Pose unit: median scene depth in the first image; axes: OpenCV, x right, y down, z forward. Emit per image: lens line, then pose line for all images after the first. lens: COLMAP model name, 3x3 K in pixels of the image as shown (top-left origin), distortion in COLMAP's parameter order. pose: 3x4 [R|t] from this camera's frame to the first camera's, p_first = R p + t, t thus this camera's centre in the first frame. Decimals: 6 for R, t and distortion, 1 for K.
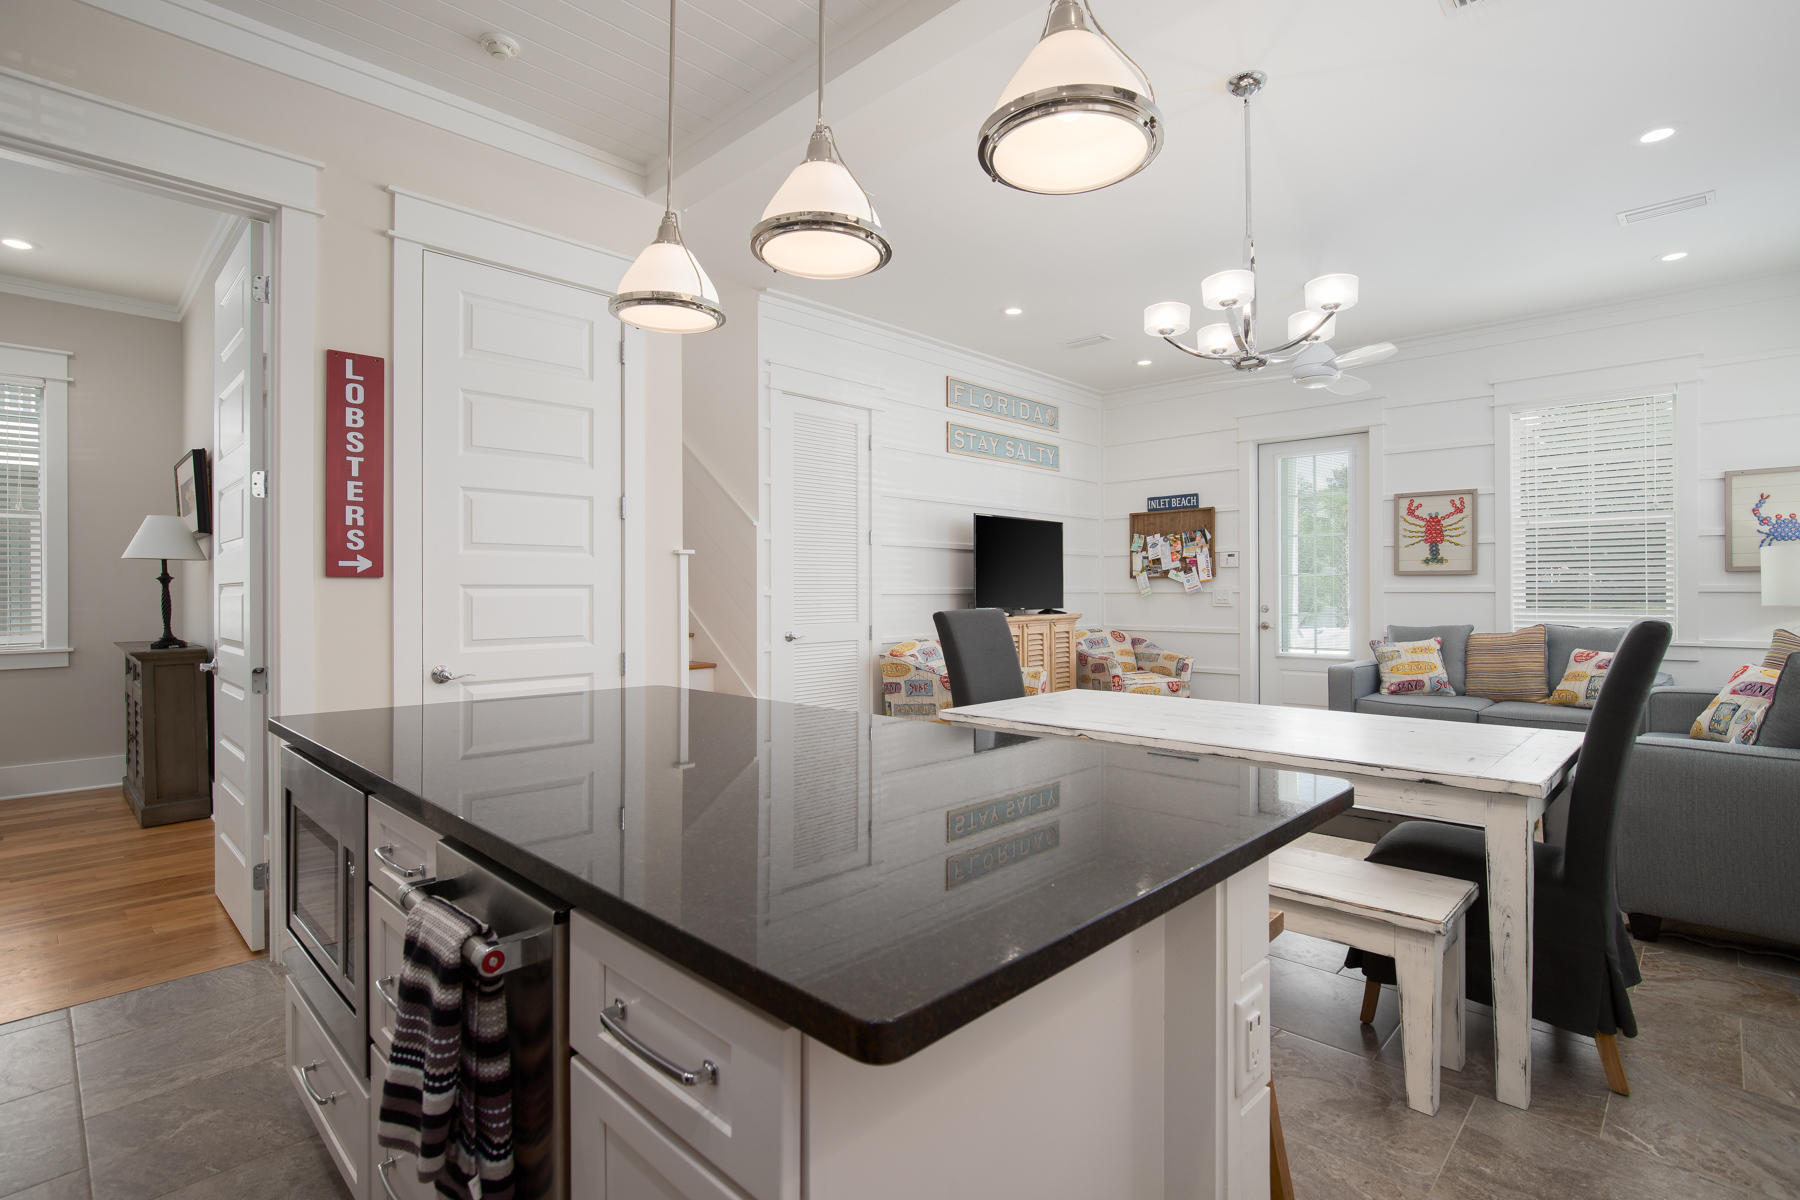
lens RADIAL K [[844.2, 0, 909.6], [0, 844.2, 591.0], [0, 0, 1]] dist [-0.017431, 0.000665]
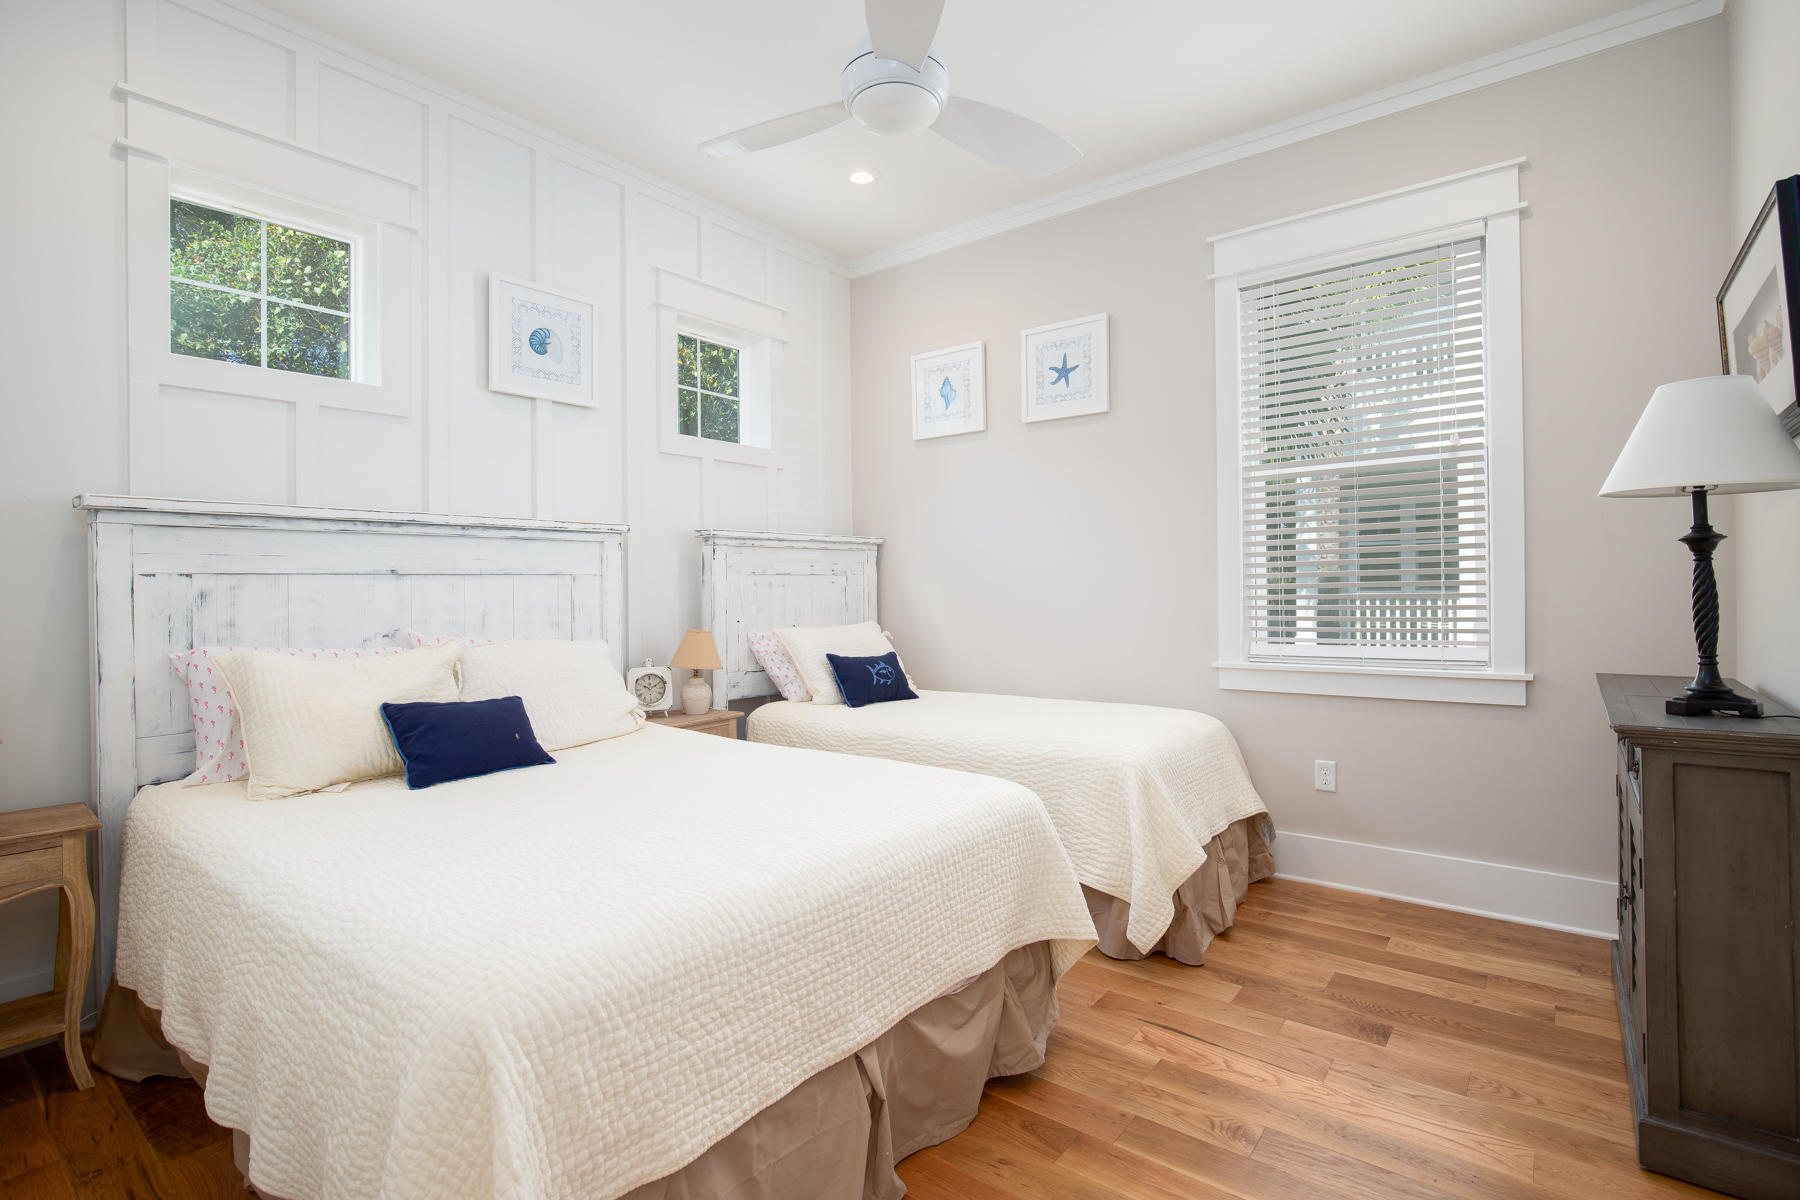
lens RADIAL K [[844.2, 0, 909.6], [0, 844.2, 591.0], [0, 0, 1]] dist [-0.017431, 0.000665]
pose [[0.085822, 0.006579, -0.996289, -0.472926], [0.011216, 0.999908, 0.007569, 0.002338], [0.996247, -0.011824, 0.085740, 0.524411]]
